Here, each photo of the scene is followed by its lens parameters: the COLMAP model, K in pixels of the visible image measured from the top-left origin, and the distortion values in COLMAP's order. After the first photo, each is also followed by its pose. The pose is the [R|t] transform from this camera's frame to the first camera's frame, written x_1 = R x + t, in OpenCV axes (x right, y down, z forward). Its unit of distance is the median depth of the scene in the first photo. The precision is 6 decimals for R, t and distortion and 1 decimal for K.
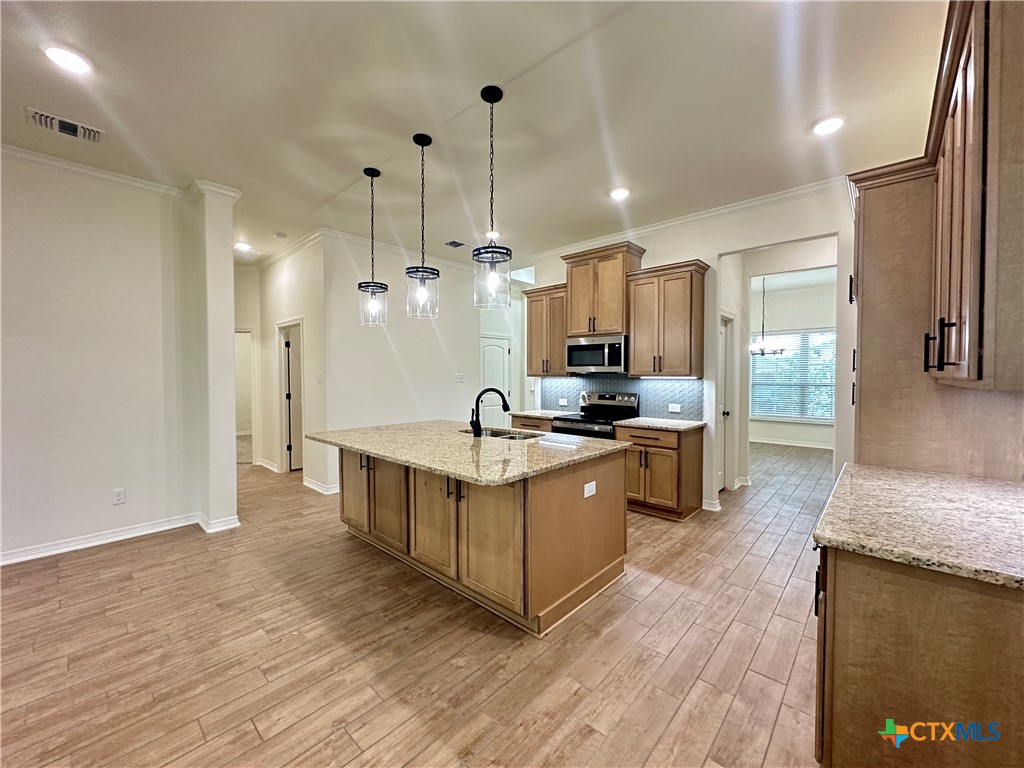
lens RADIAL K [[406.8, 0, 509.9], [0, 406.8, 384.2], [0, 0, 1]] dist [-0.002296, 0.000811]
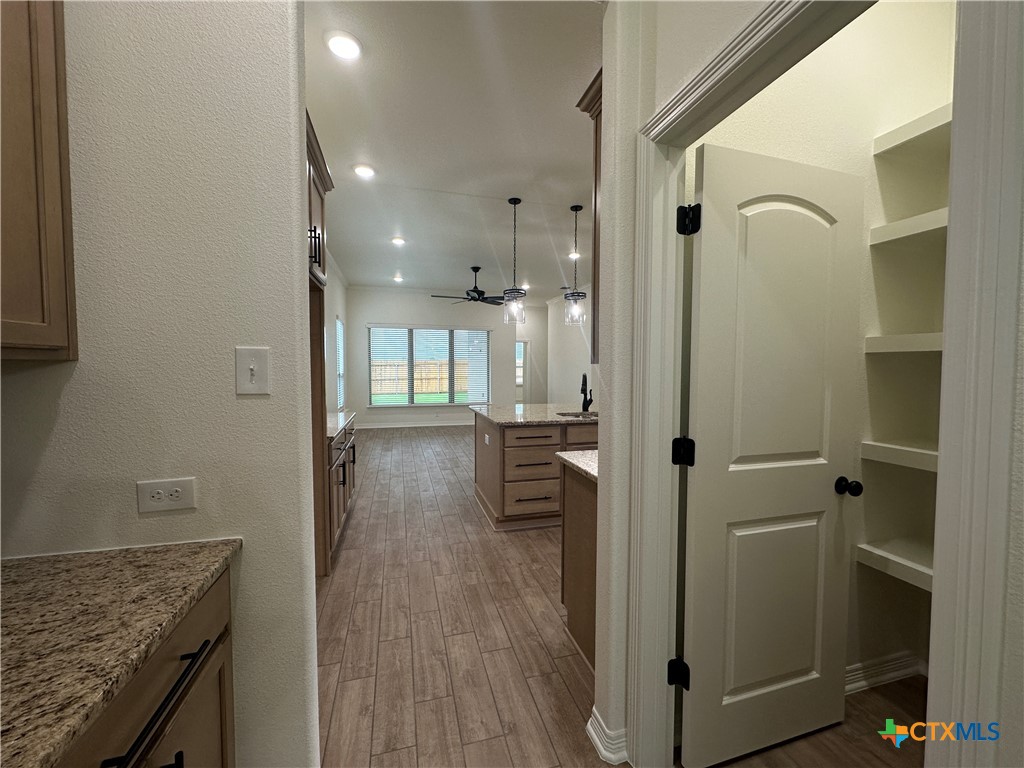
lens RADIAL K [[406.8, 0, 510.1], [0, 406.8, 383.7], [0, 0, 1]] dist [-0.002296, 0.000811]
pose [[-0.529985, 0.037771, -0.847165, 1.115225], [-0.020555, 0.998142, 0.057361, -0.022719], [0.847758, 0.047815, -0.528224, 1.475479]]
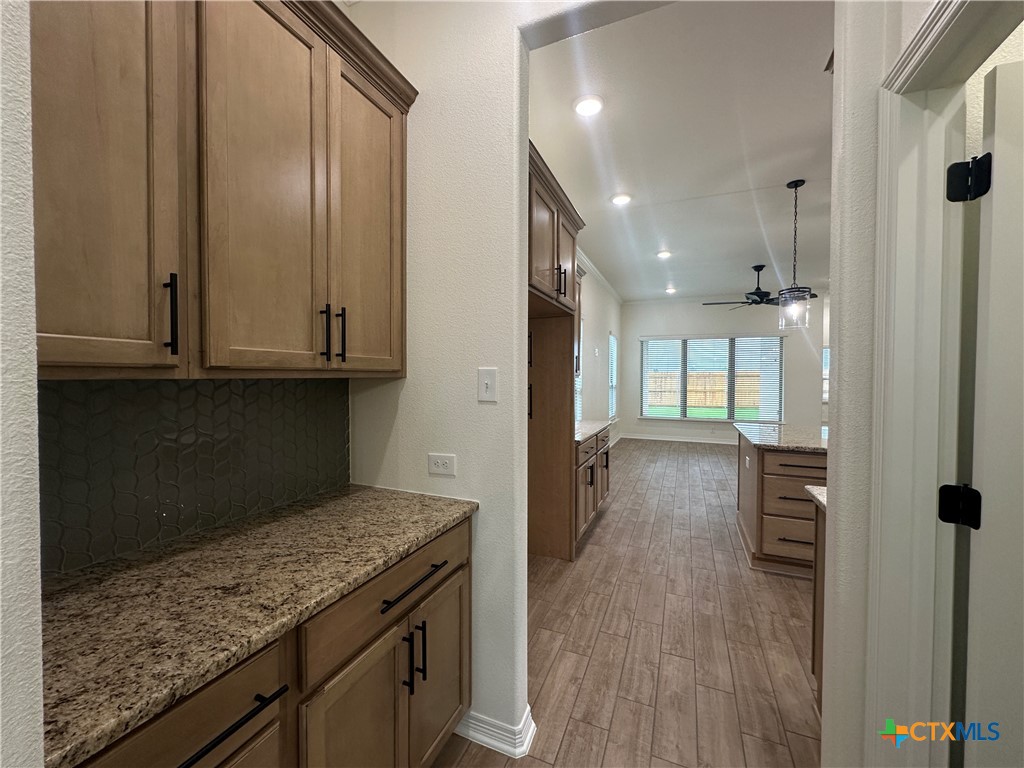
lens RADIAL K [[406.8, 0, 510.9], [0, 406.8, 383.8], [0, 0, 1]] dist [-0.002296, 0.000811]
pose [[-0.943403, 0.004964, -0.331610, 1.074205], [-0.008945, 0.999143, 0.040404, -0.030256], [0.331527, 0.041084, -0.942551, 1.575250]]
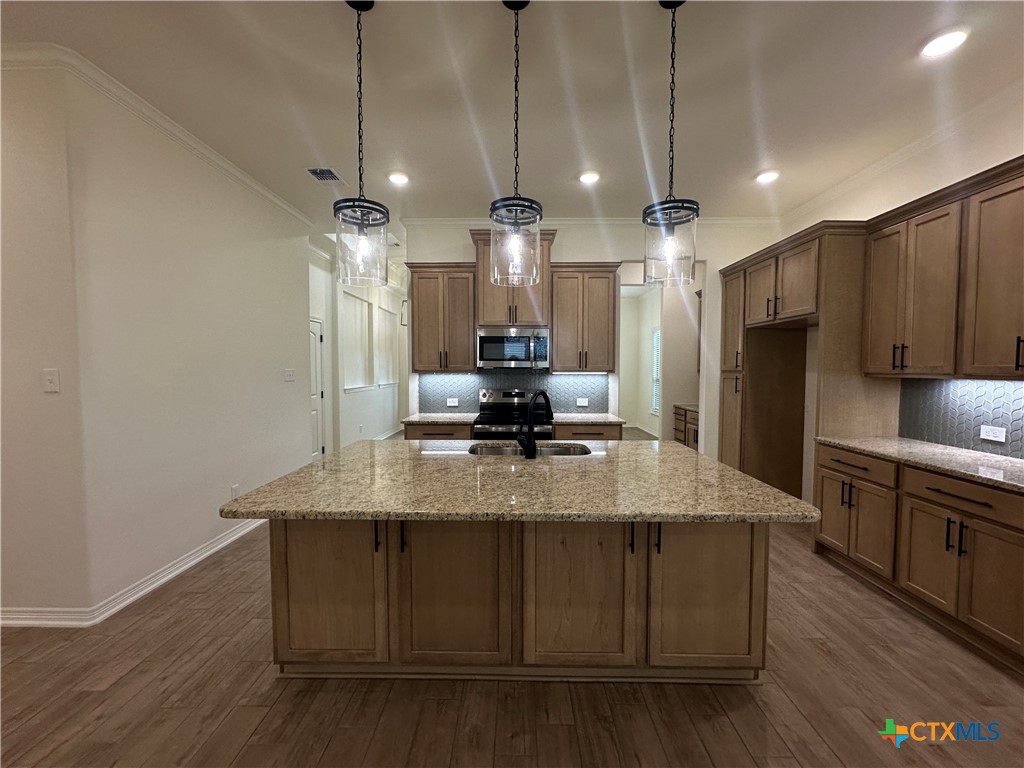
lens RADIAL K [[406.8, 0, 510.8], [0, 406.8, 384.5], [0, 0, 1]] dist [-0.002296, 0.000811]
pose [[0.745949, -0.025929, 0.665498, -0.588794], [0.014179, 0.999634, 0.023055, -0.018666], [-0.665852, -0.007762, 0.746044, 0.489317]]
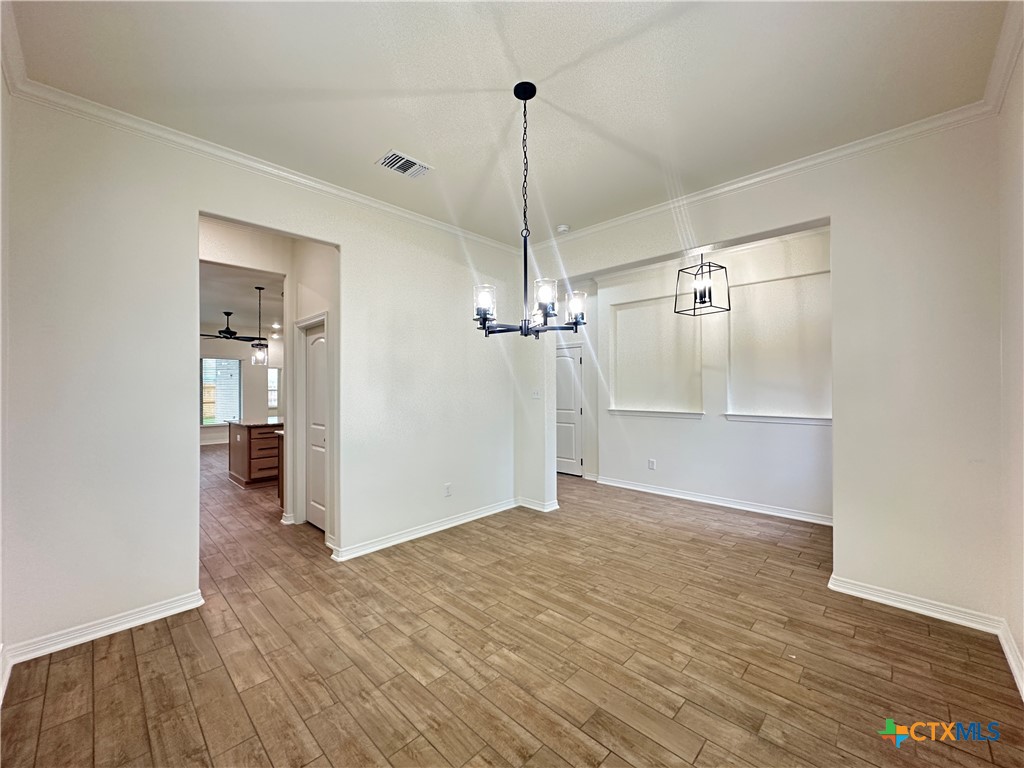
lens RADIAL K [[406.8, 0, 509.0], [0, 406.8, 376.4], [0, 0, 1]] dist [-0.002296, 0.000811]
pose [[-0.029771, -0.027577, -0.999176, 3.802198], [-0.025265, 0.999321, -0.026828, -0.122765], [0.999237, 0.024445, -0.030447, 3.116422]]
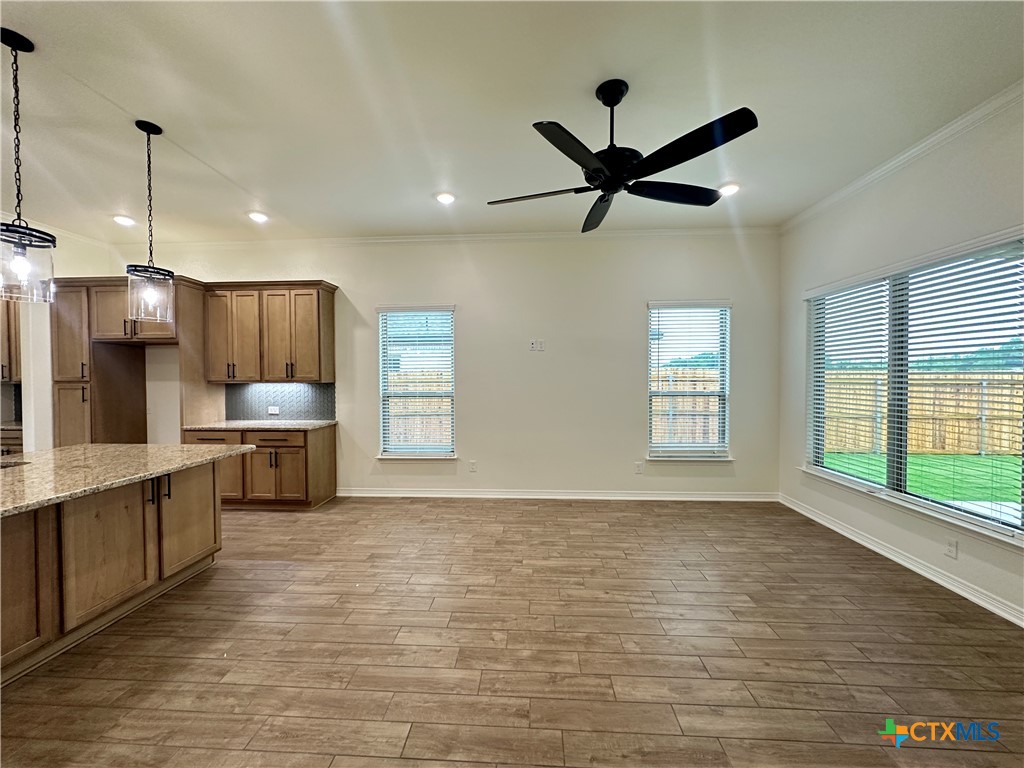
lens RADIAL K [[406.8, 0, 510.3], [0, 406.8, 384.0], [0, 0, 1]] dist [-0.002296, 0.000811]
pose [[-0.633096, -0.010347, 0.774004, -1.158074], [0.024303, 0.999152, 0.033236, -0.022762], [-0.773691, 0.039853, -0.632308, 0.734100]]
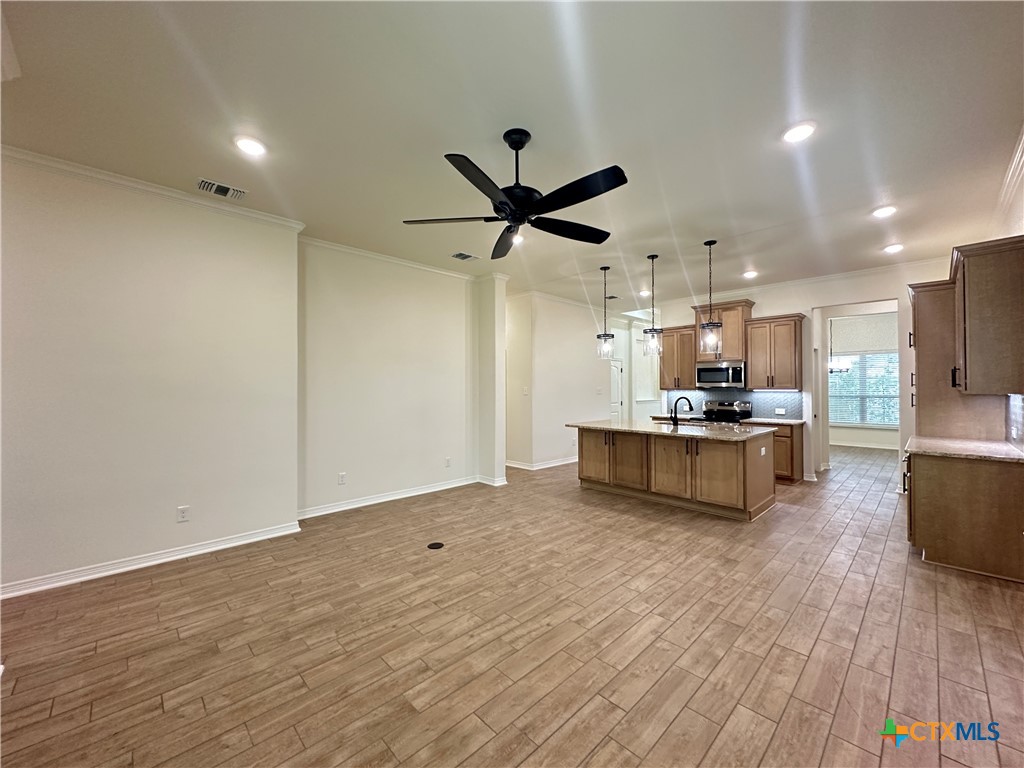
lens RADIAL K [[406.8, 0, 511.0], [0, 406.8, 384.4], [0, 0, 1]] dist [-0.002296, 0.000811]
pose [[0.998241, -0.001392, -0.059267, -0.661560], [-0.000572, 0.999452, -0.033102, 0.015356], [0.059281, 0.033078, 0.997693, -0.720455]]
